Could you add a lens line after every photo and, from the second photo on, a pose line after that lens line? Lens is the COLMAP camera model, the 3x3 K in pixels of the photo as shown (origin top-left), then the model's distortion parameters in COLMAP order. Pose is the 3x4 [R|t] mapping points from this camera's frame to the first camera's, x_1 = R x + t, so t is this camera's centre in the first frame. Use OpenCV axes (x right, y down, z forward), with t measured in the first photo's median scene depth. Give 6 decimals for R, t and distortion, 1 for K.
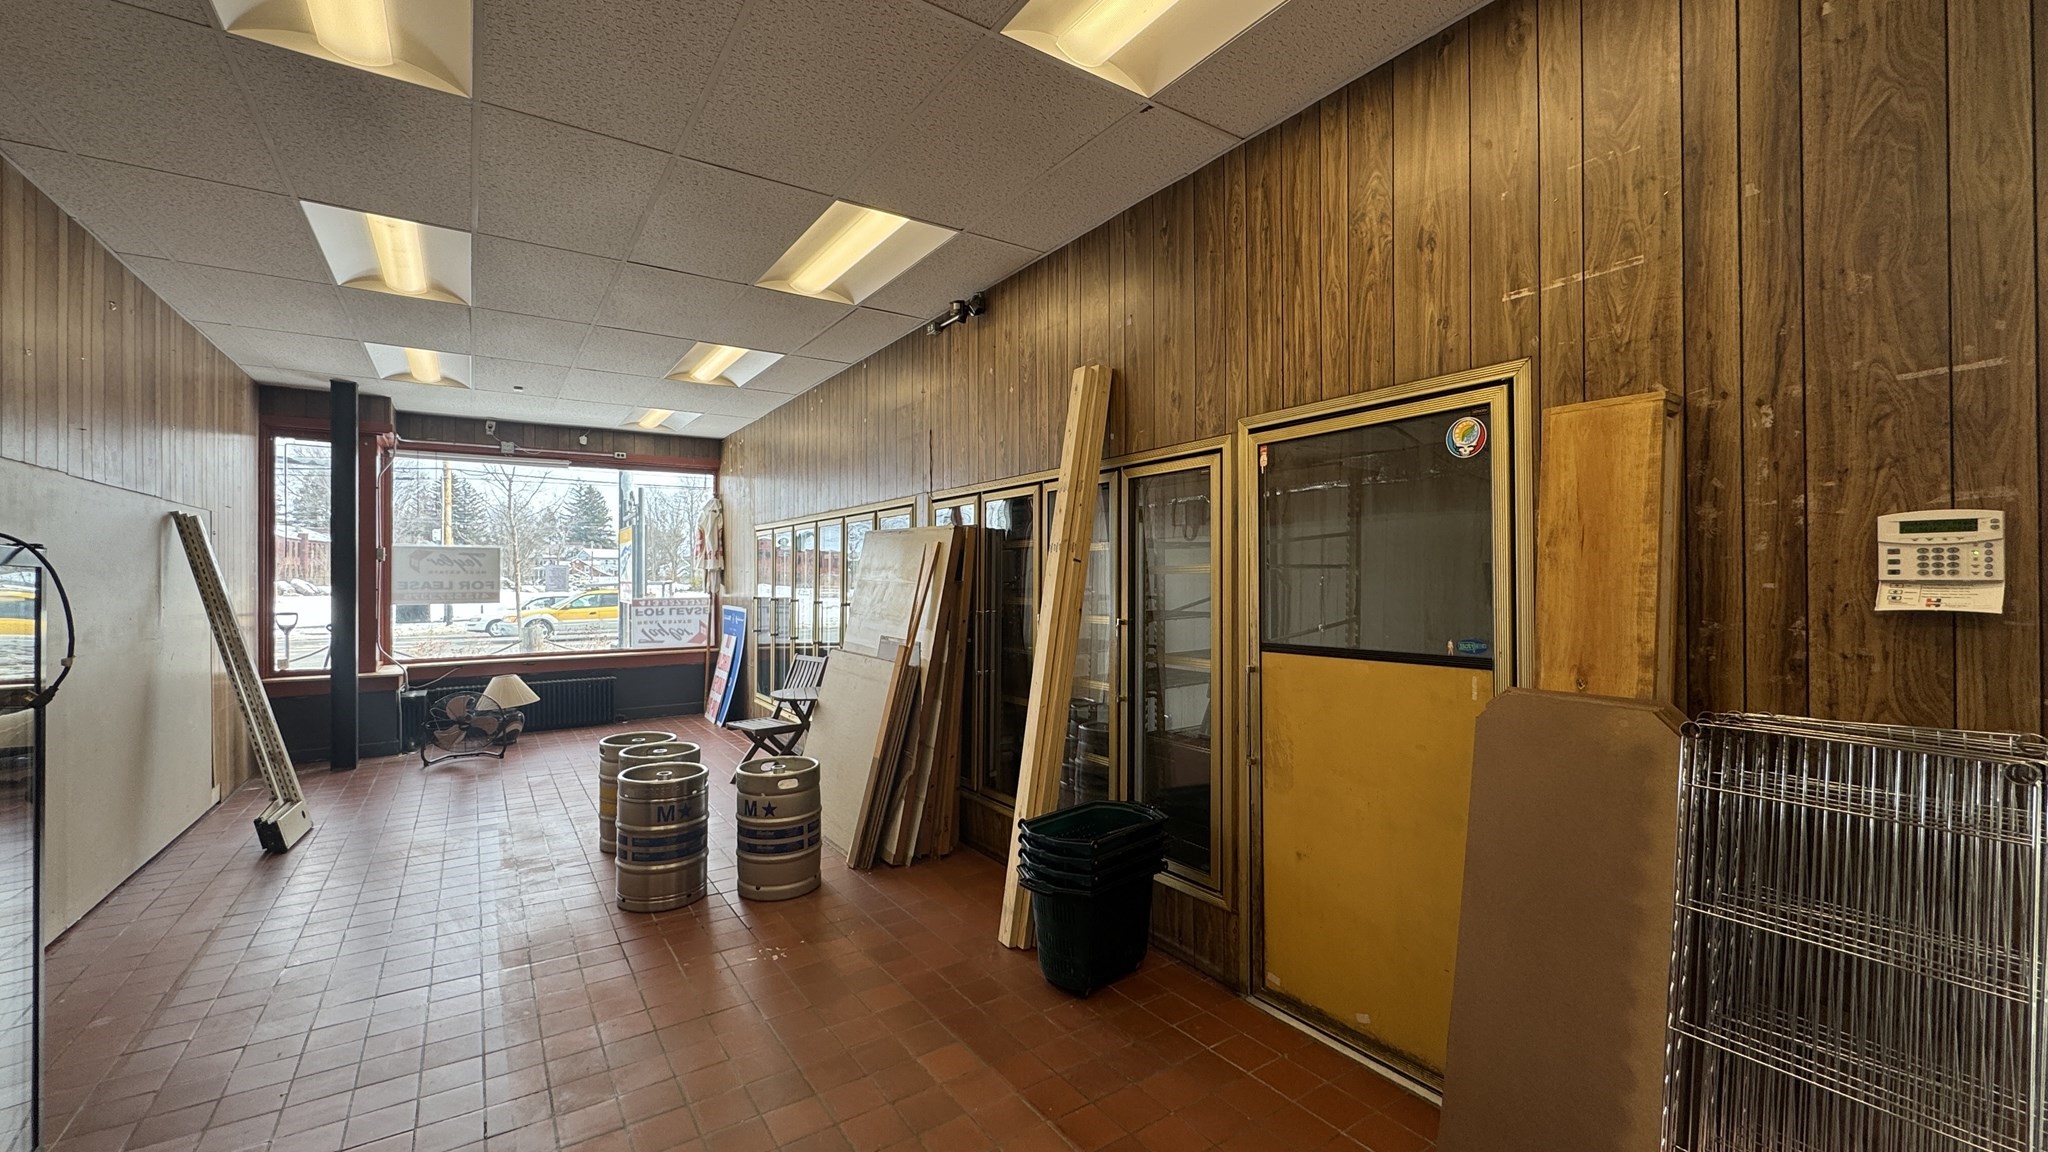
lens RADIAL K [[827.5, 0, 1031.0], [0, 827.5, 568.7], [0, 0, 1]] dist [-0.000320, -0.000014]
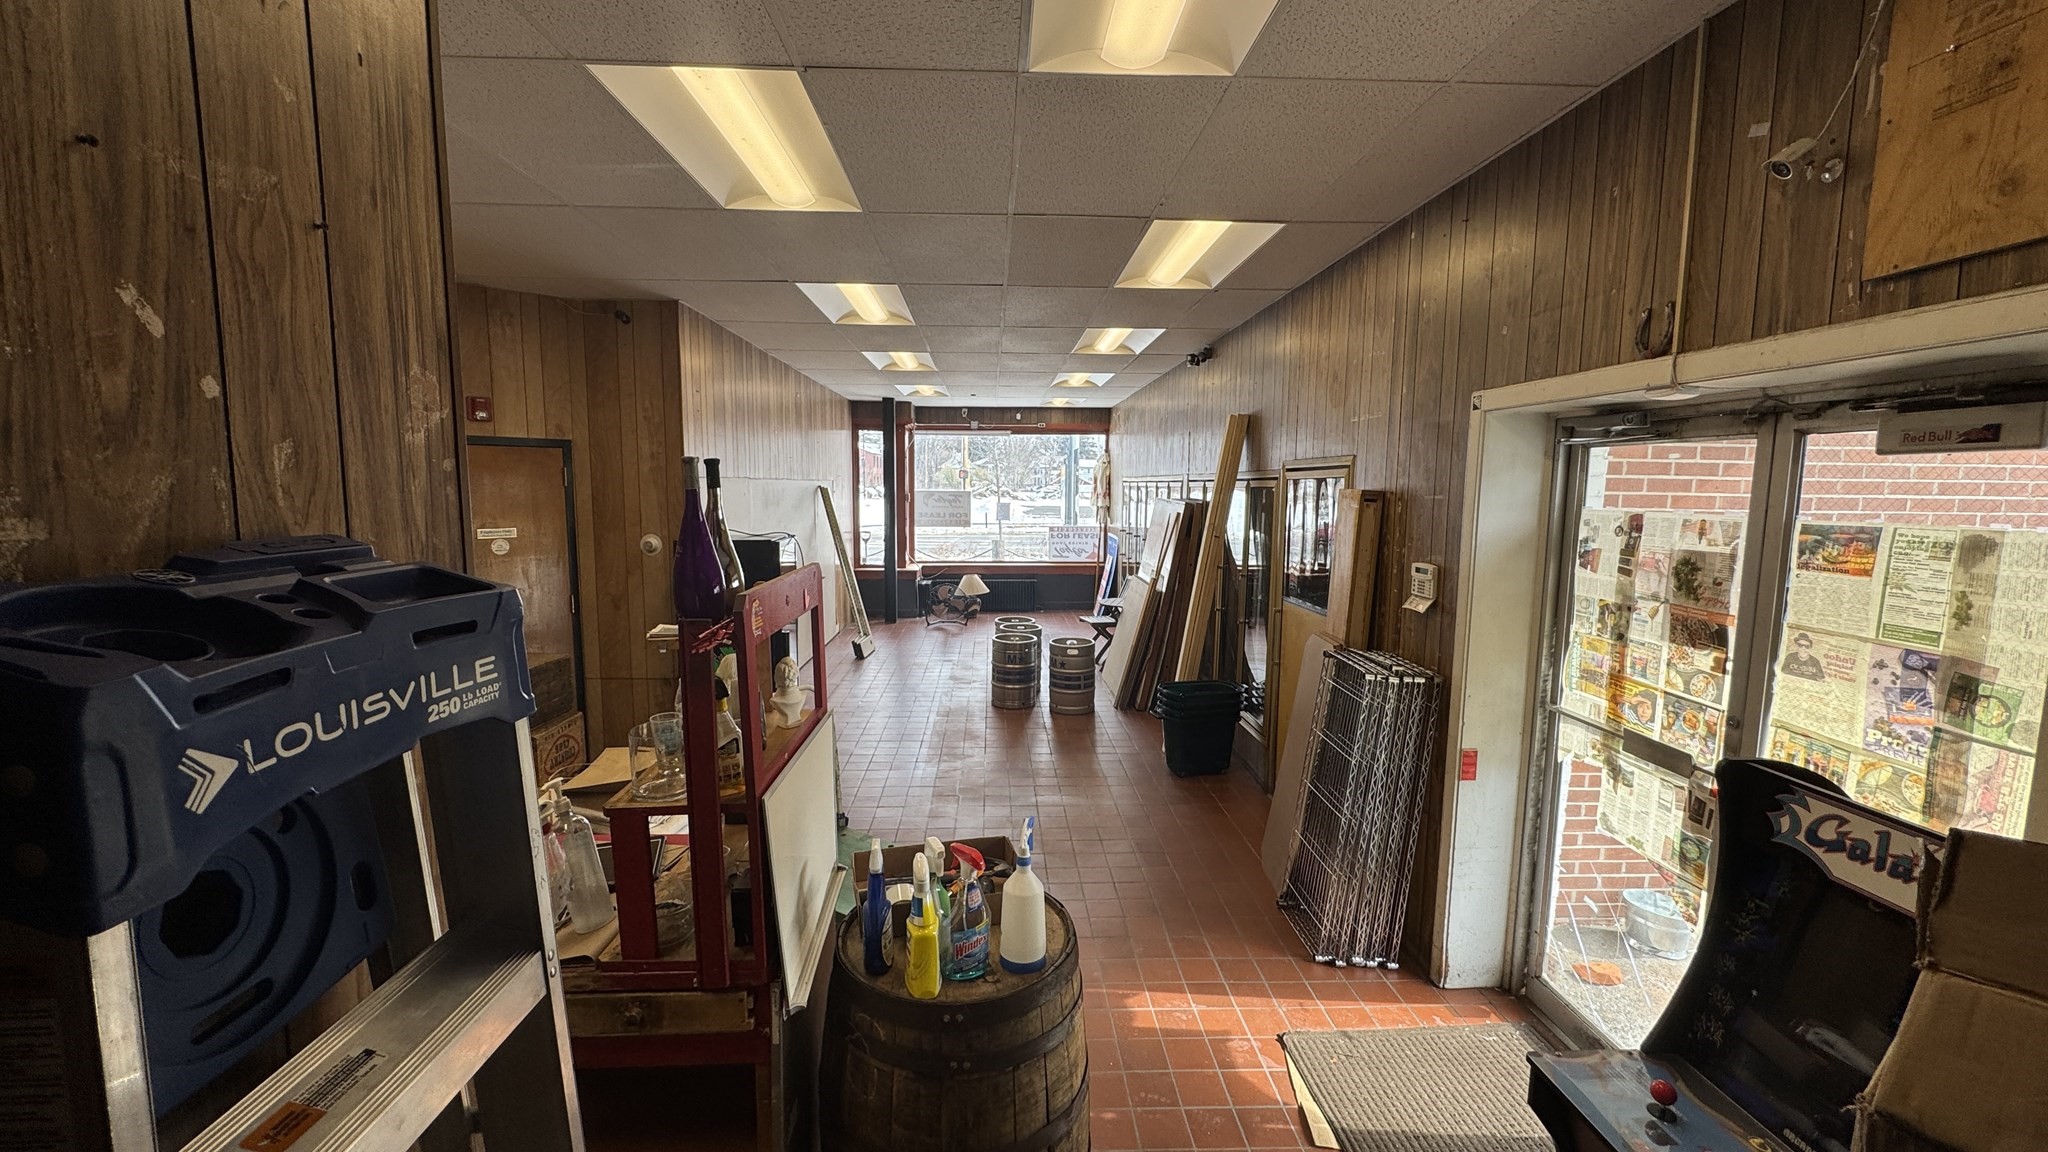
lens RADIAL K [[830.5, 0, 1023.2], [0, 830.5, 580.5], [0, 0, 1]] dist [-0.003376, -0.000142]
pose [[0.848749, 0.071573, -0.523929, 0.476342], [-0.005840, 0.992006, 0.126056, -0.102591], [0.528763, -0.103930, 0.842382, -0.480008]]
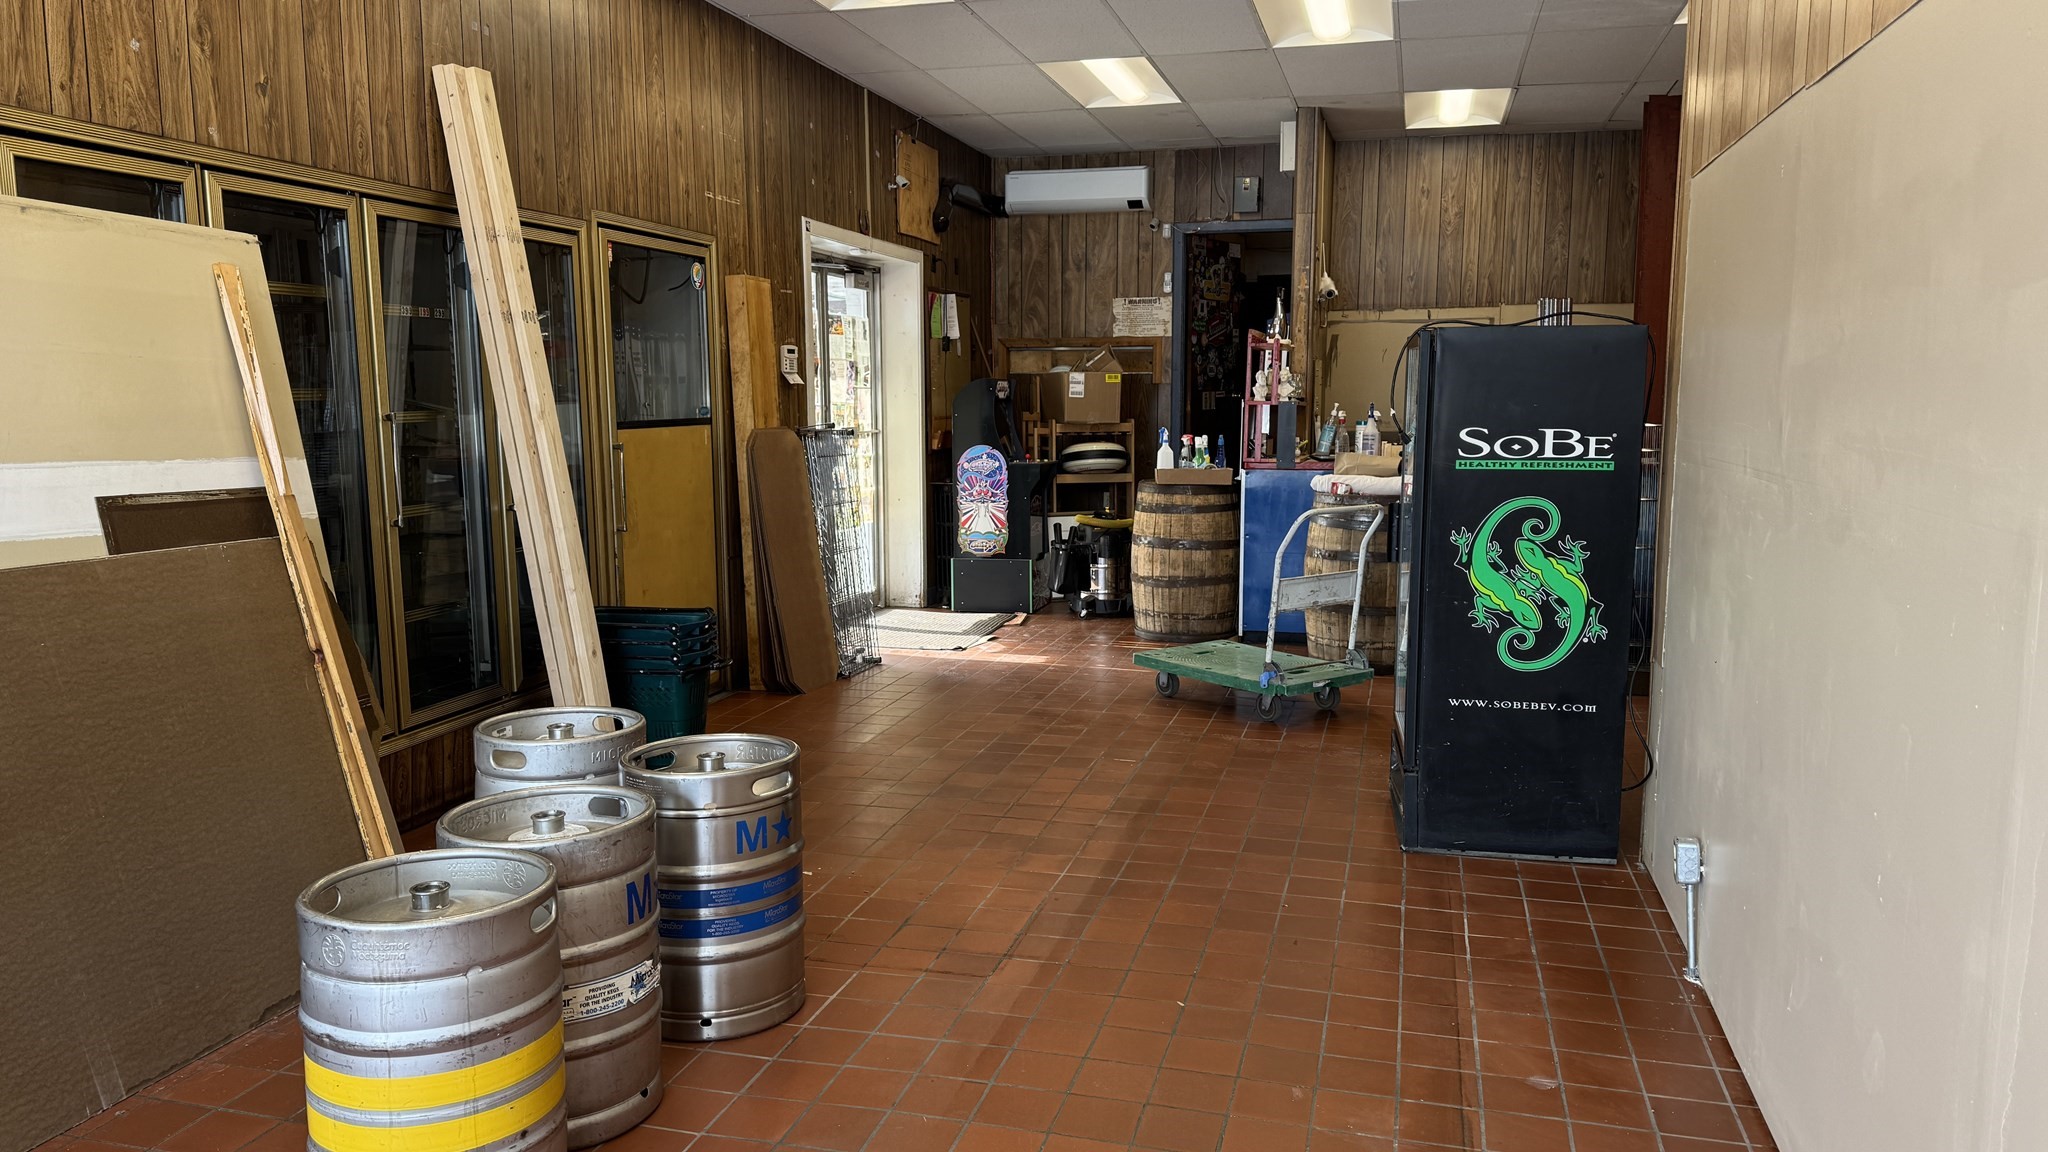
lens RADIAL K [[1451.2, 0, 1024.0], [0, 1451.2, 576.0], [0, 0, 1]] dist [0.107984, -0.151641]
pose [[-0.648836, -0.085427, 0.756118, -0.974732], [0.000753, 0.993606, 0.112905, 0.045096], [-0.760928, 0.073826, -0.644622, 1.140828]]
